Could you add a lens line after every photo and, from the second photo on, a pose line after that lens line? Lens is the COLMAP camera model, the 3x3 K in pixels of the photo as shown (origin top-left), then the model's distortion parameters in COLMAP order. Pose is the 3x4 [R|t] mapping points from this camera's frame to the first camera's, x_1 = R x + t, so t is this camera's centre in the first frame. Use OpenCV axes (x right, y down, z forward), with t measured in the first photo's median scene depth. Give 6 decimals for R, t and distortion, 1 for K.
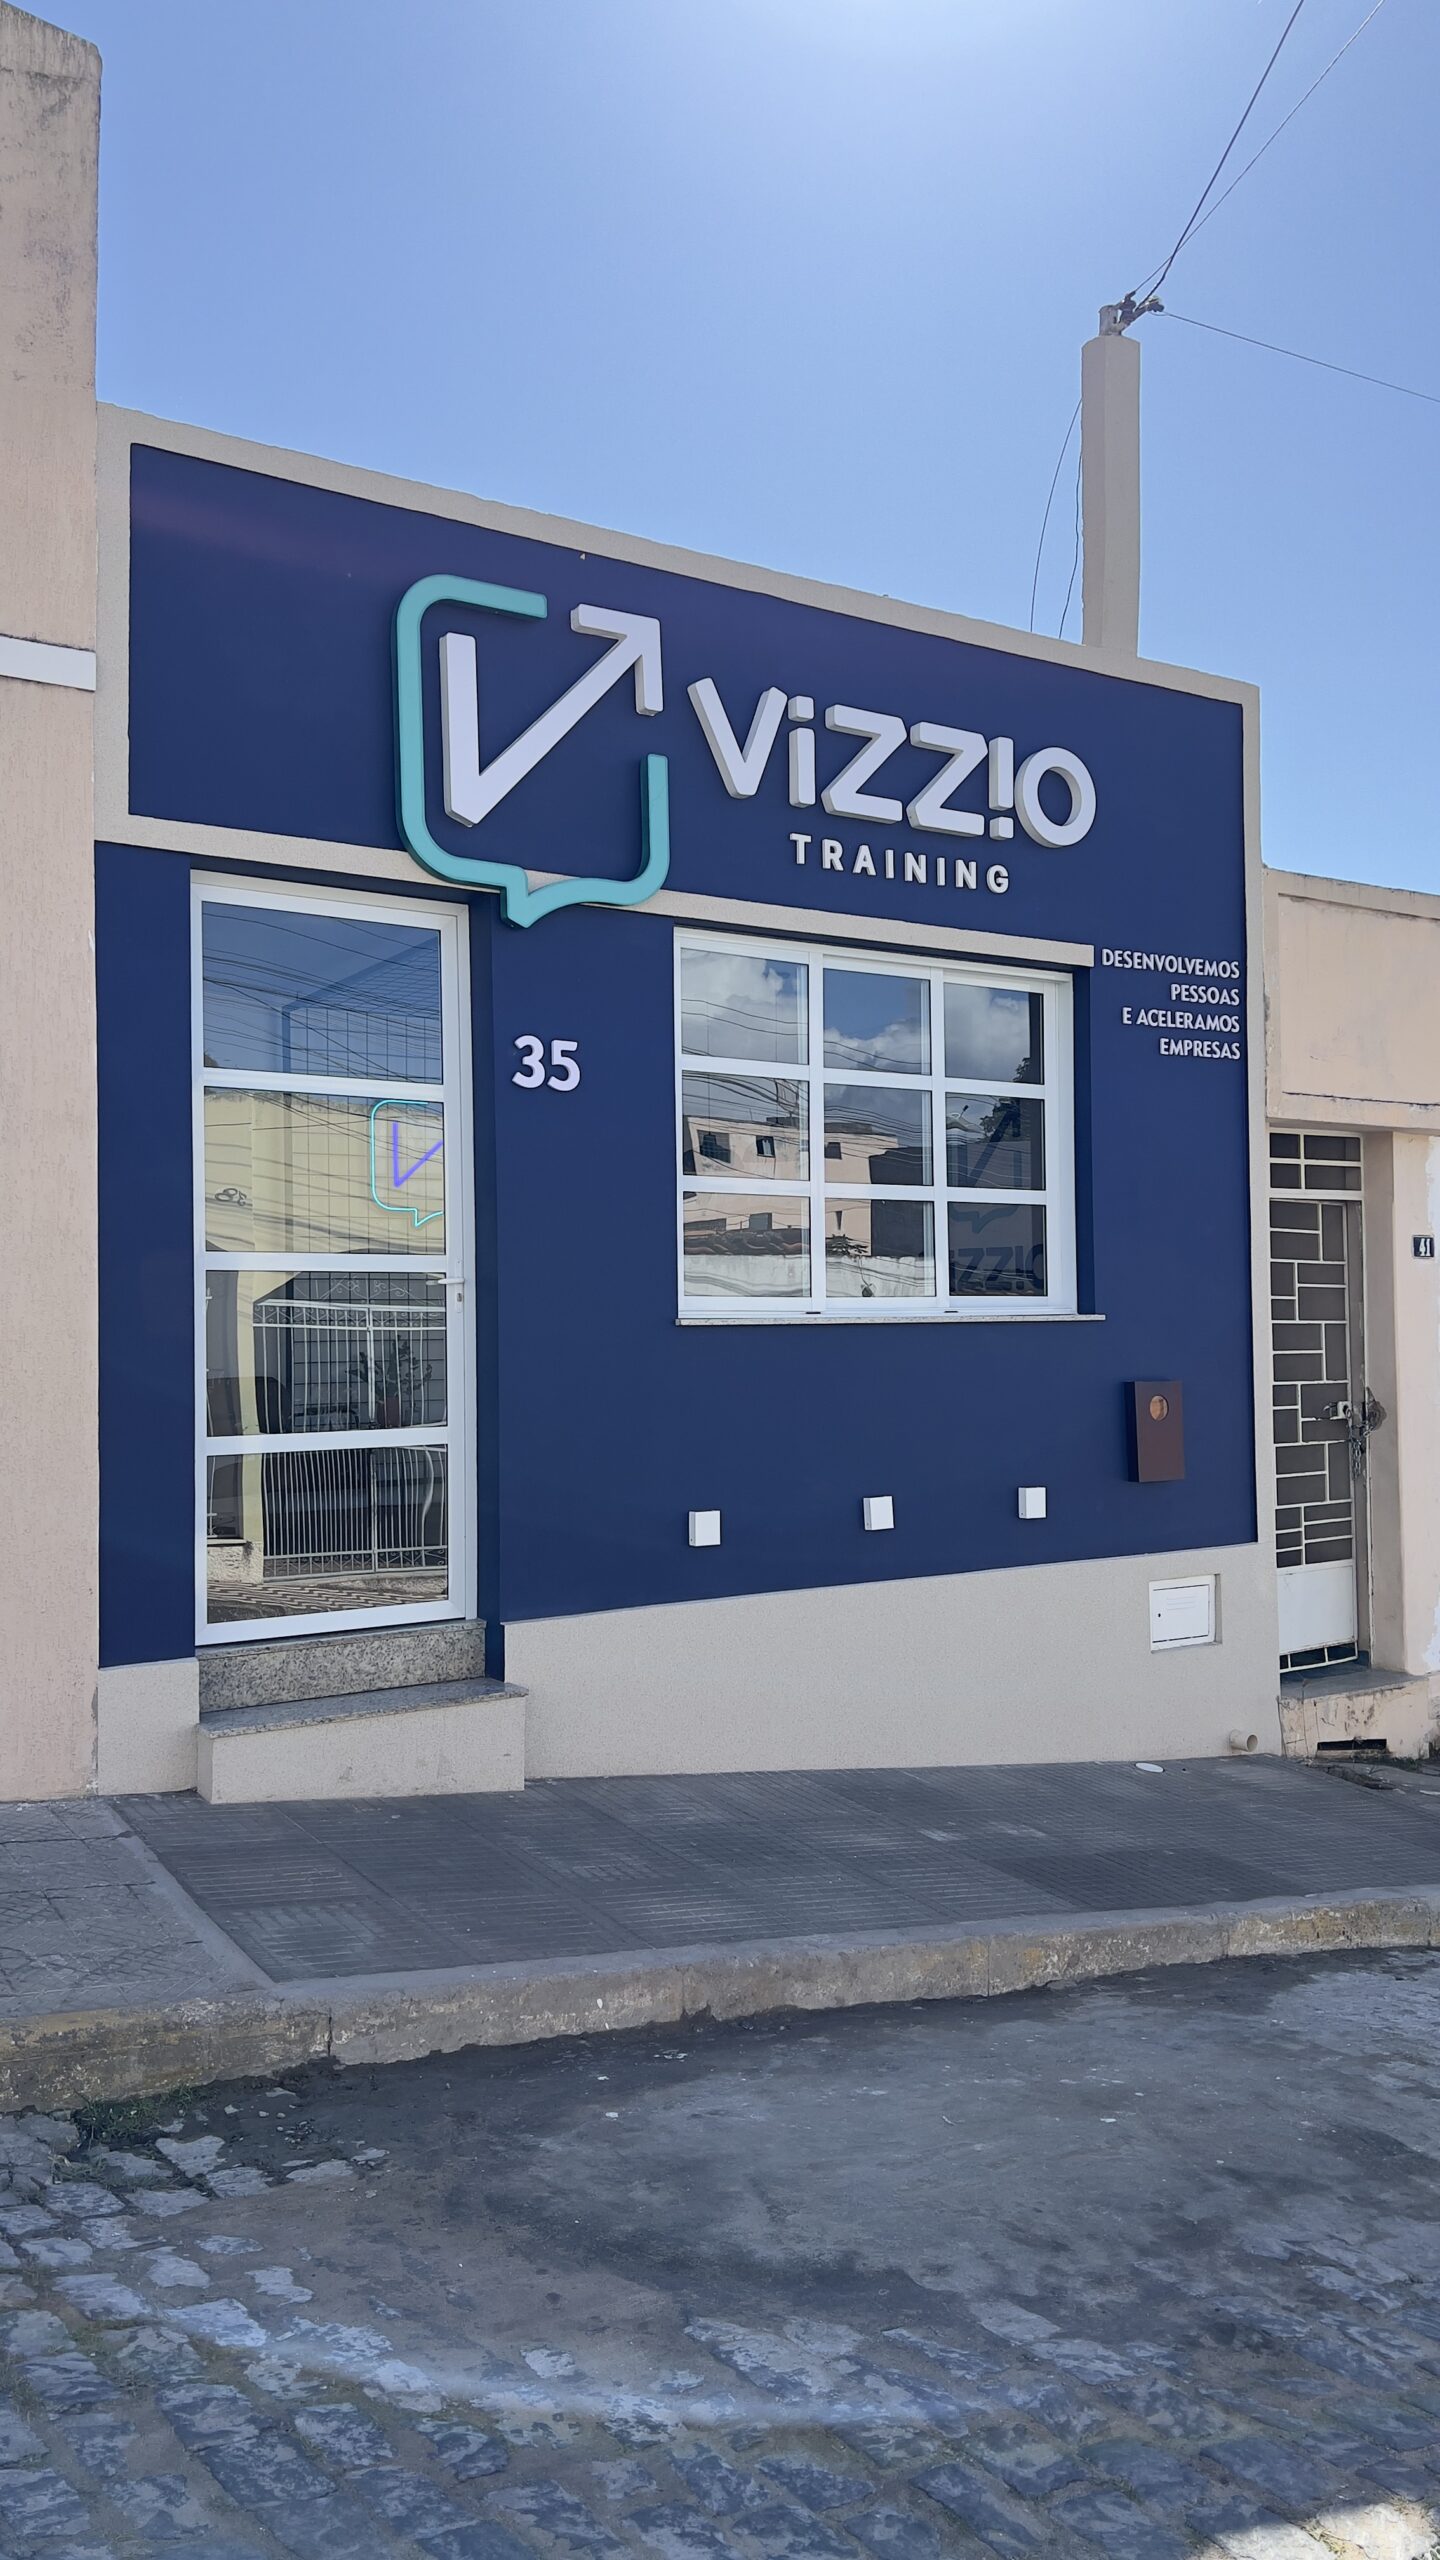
lens RADIAL K [[1985.2, 0, 719.6], [0, 1985.2, 1277.2], [0, 0, 1]] dist [0.064899, 0.000192]
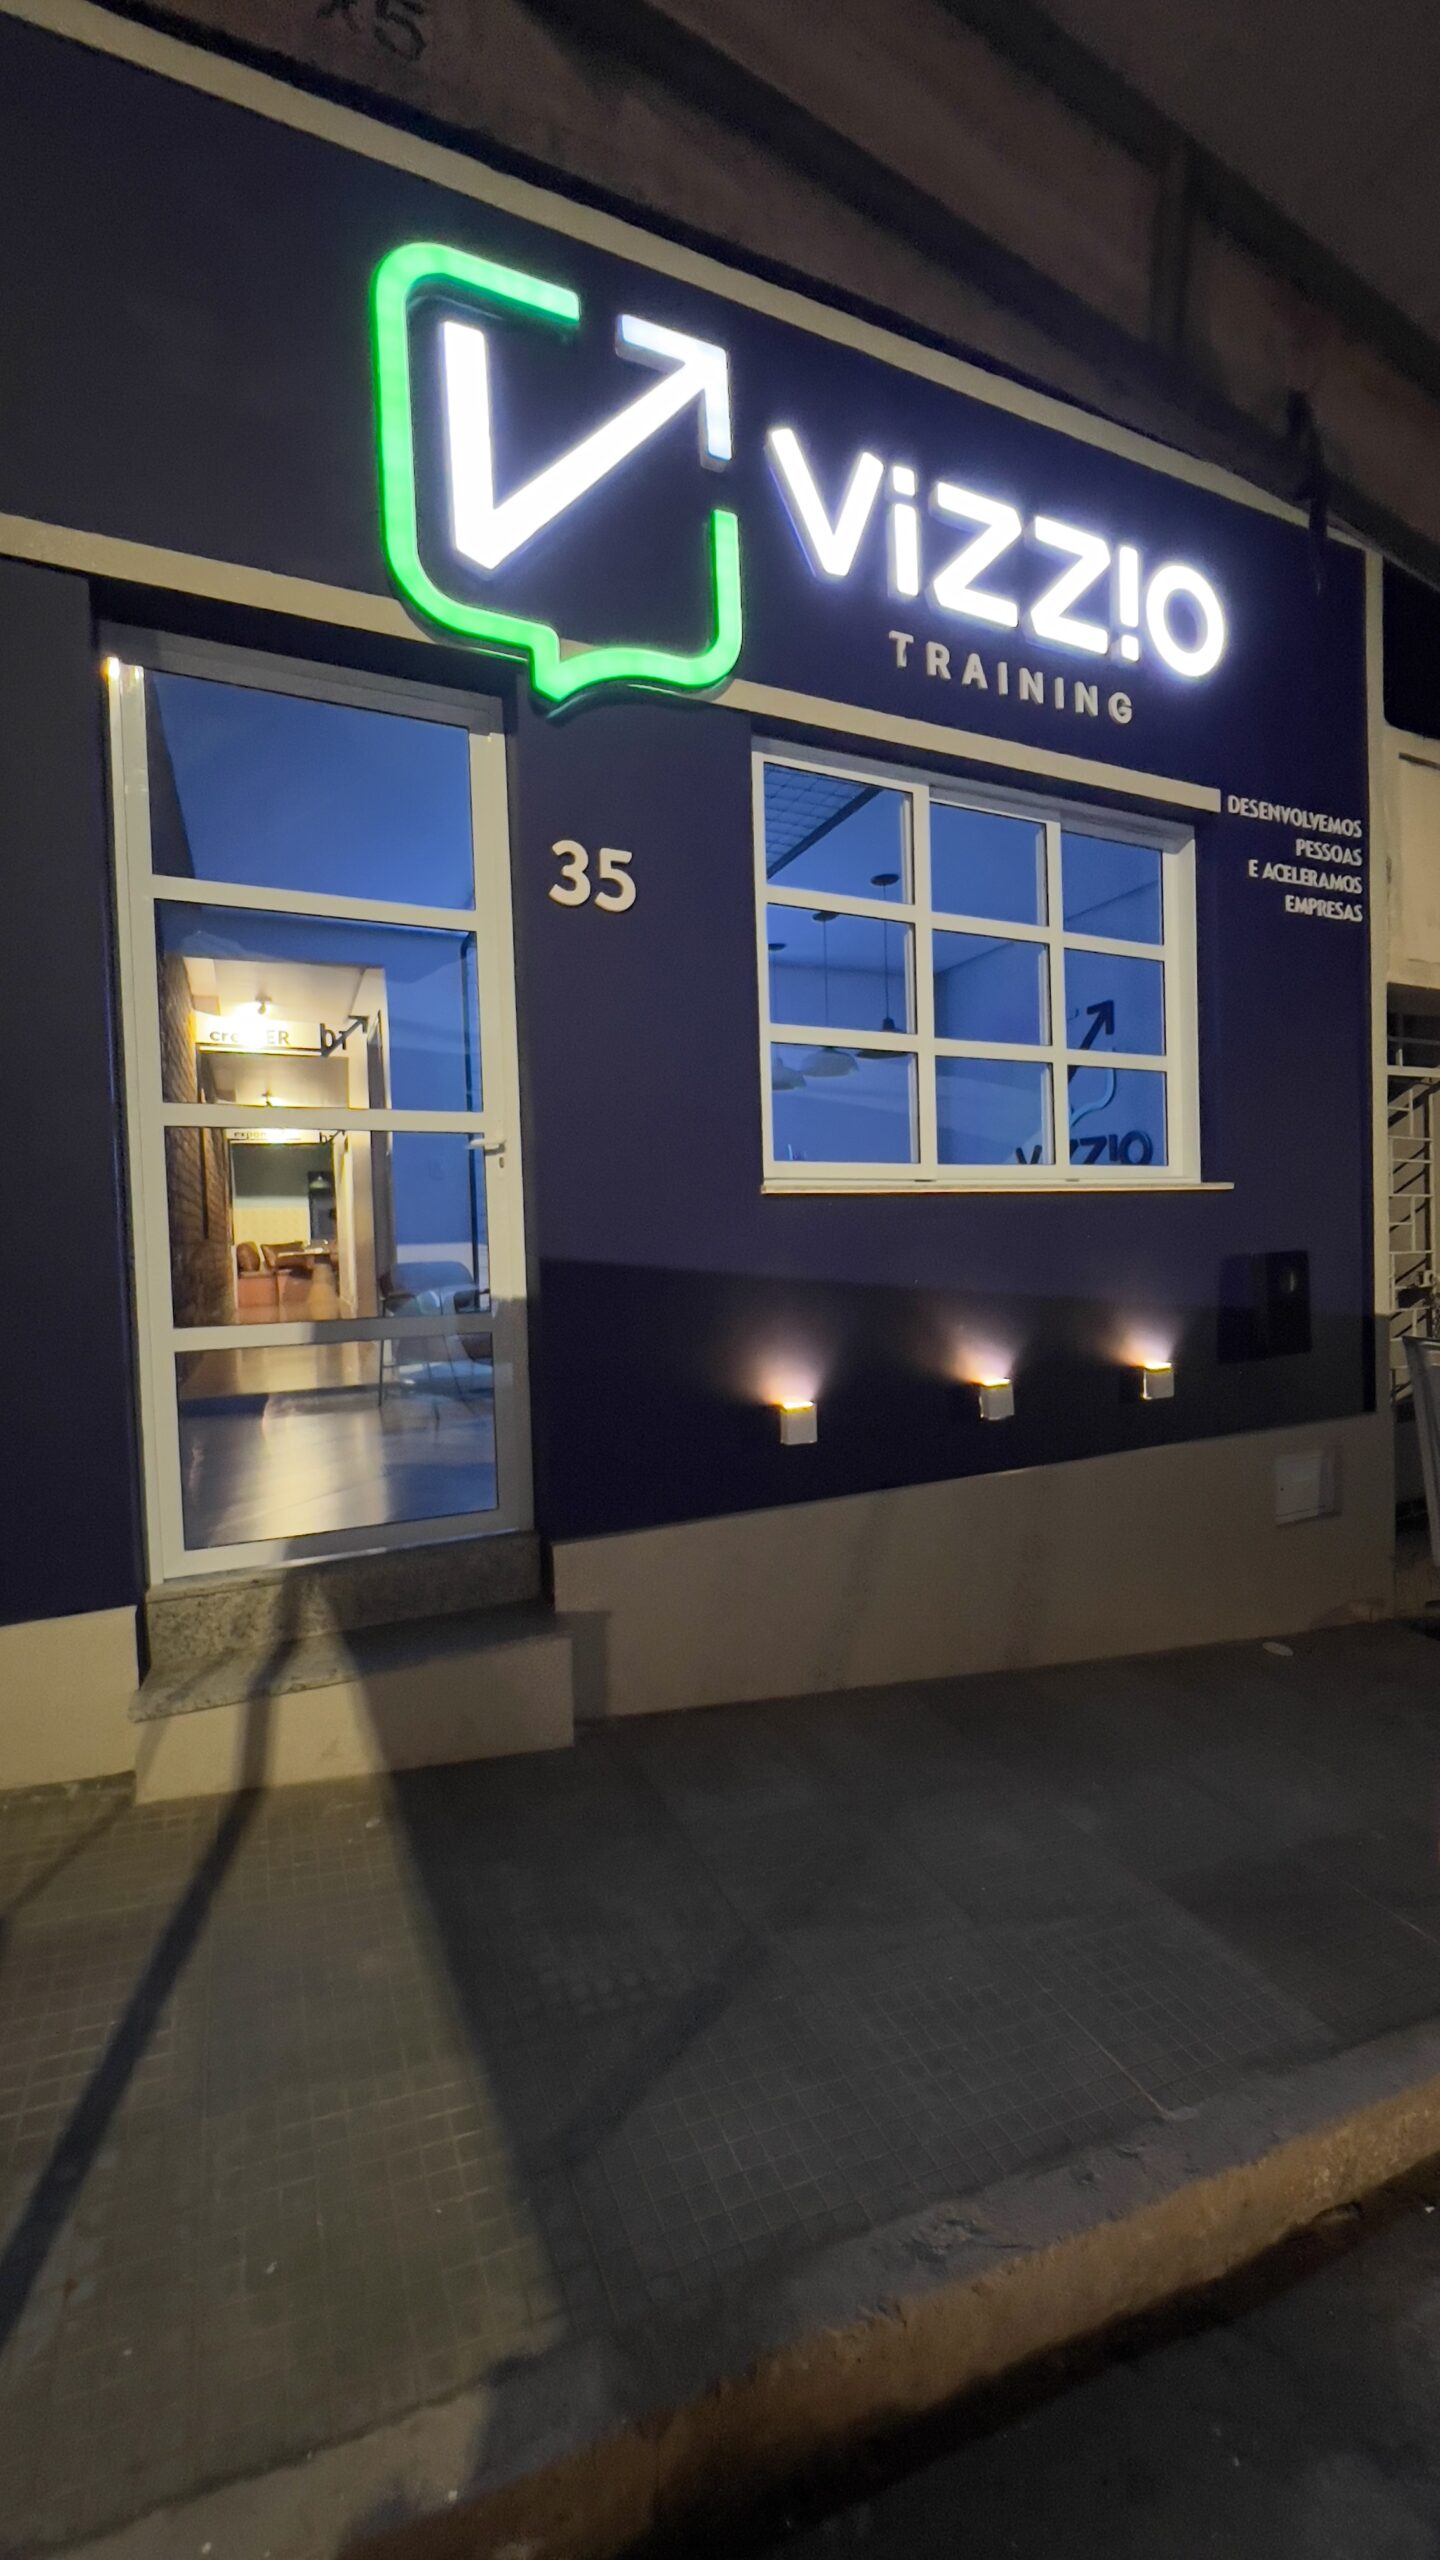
lens RADIAL K [[1052.6, 0, 713.7], [0, 1052.6, 1288.3], [0, 0, 1]] dist [0.009511, 0.000394]
pose [[0.989458, -0.012728, -0.144261, 0.021497], [0.022637, 0.997479, 0.067255, 0.031622], [0.143041, -0.069812, 0.987251, 0.490364]]
